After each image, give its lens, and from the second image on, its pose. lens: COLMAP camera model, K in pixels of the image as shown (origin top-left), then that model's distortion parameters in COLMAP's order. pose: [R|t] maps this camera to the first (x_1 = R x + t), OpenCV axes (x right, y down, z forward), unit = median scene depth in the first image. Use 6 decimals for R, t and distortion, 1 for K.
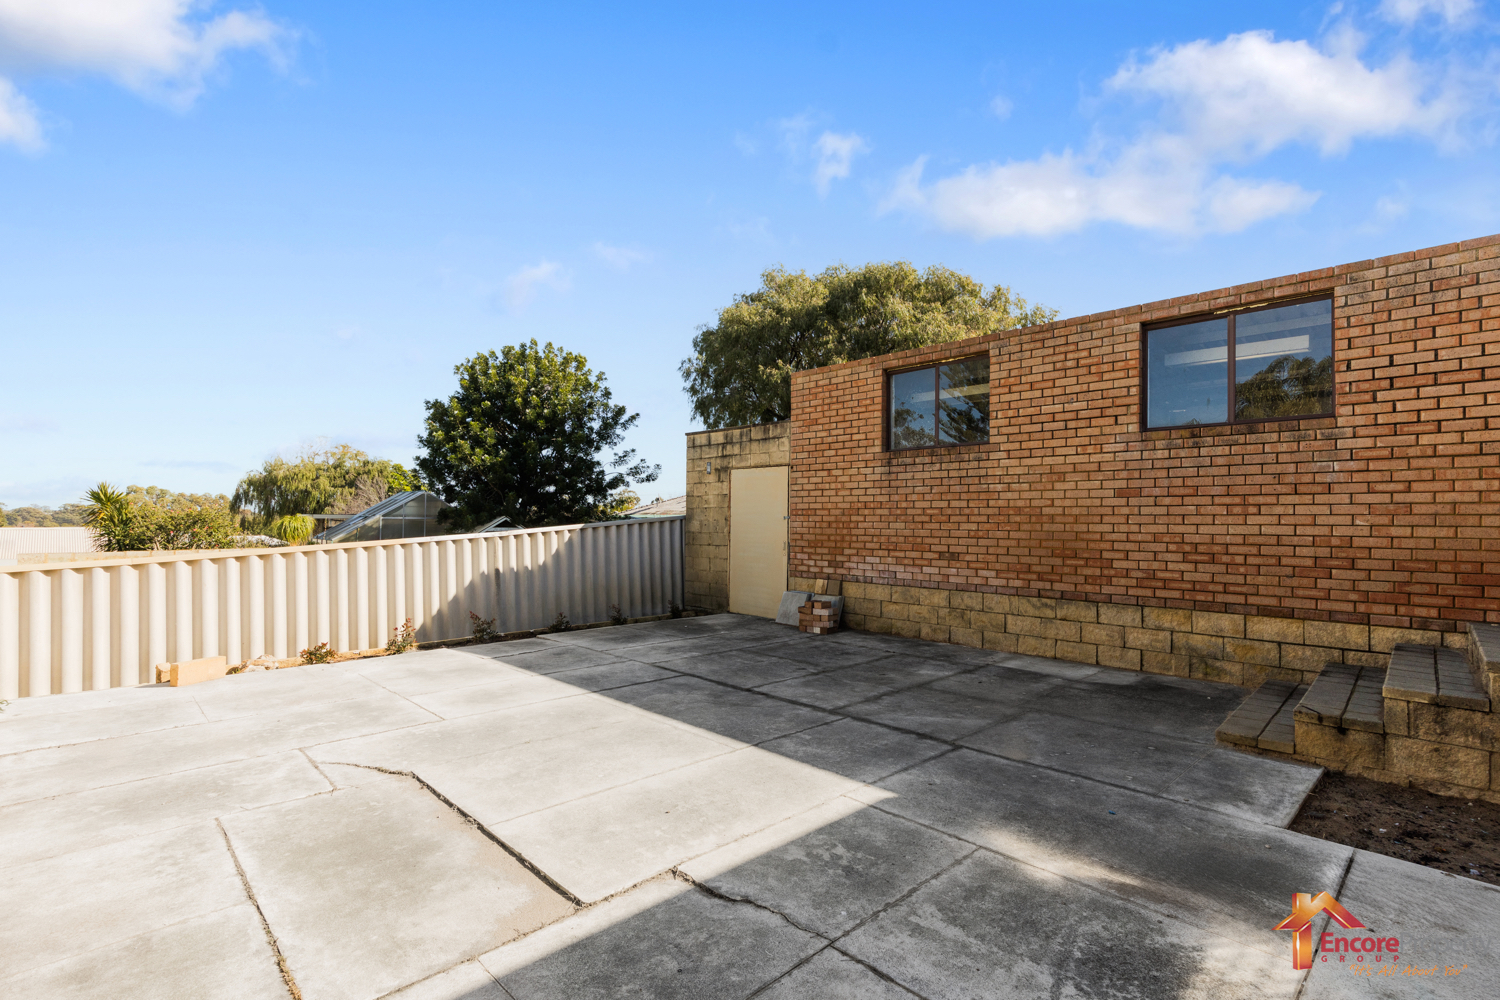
lens RADIAL K [[691.1, 0, 750.6], [0, 691.1, 509.4], [0, 0, 1]] dist [0.003259, 0.000293]
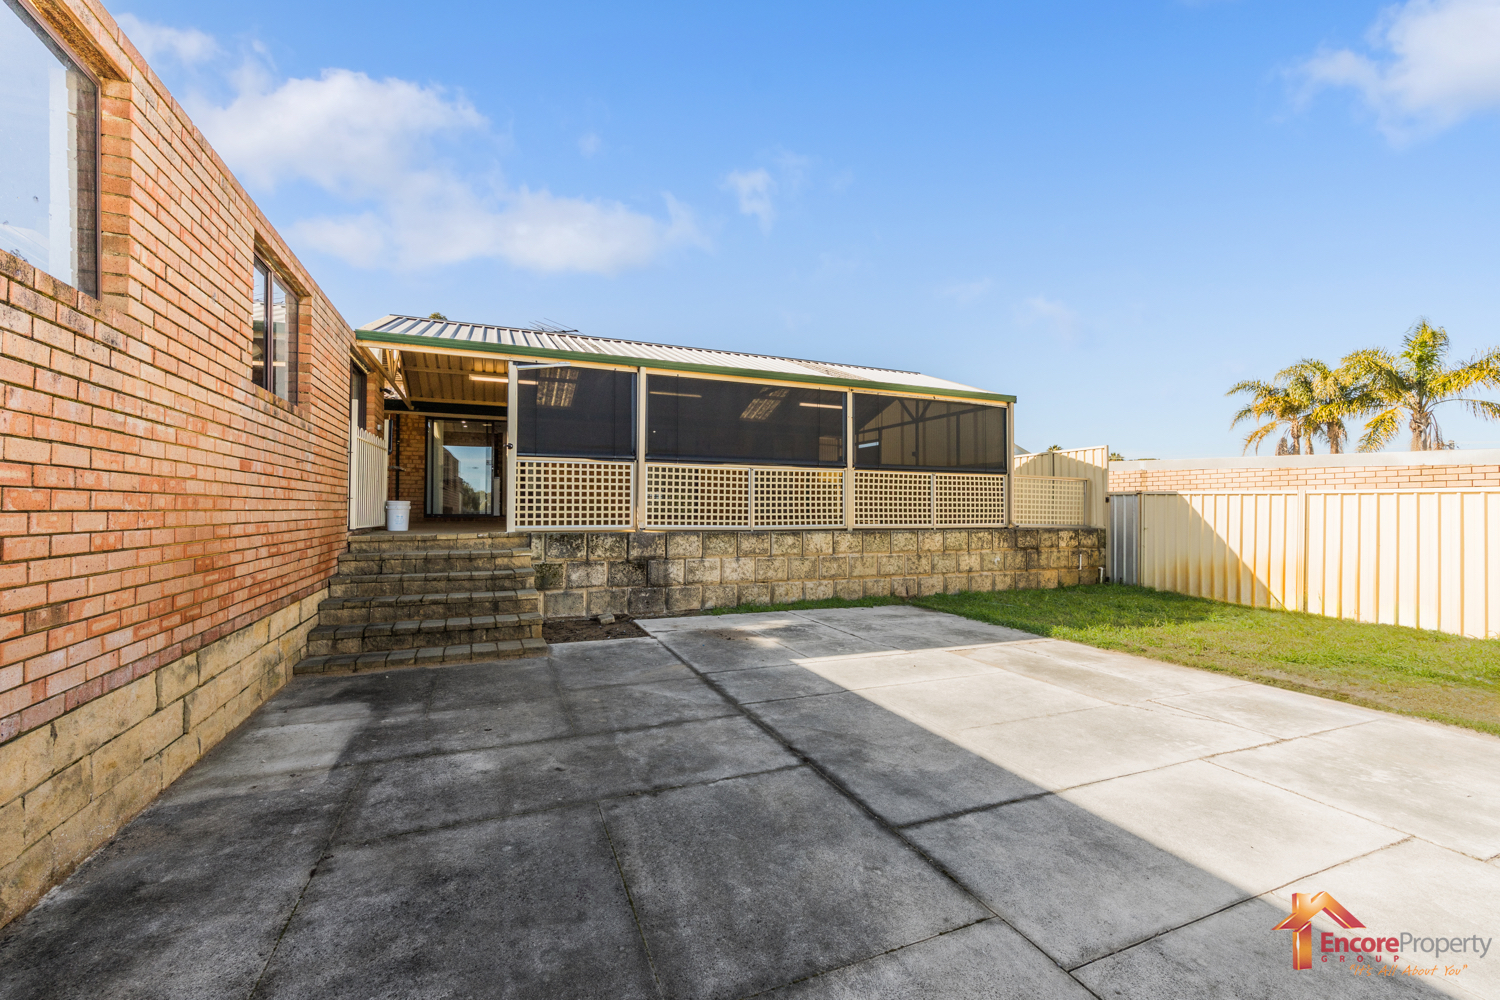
lens RADIAL K [[612.8, 0, 747.7], [0, 612.8, 510.8], [0, 0, 1]] dist [0.007188, 0.000890]
pose [[-0.936796, -0.014666, 0.349567, -0.187319], [-0.020867, 0.999685, -0.013980, 0.027371], [-0.349252, -0.020390, -0.936807, 1.889966]]
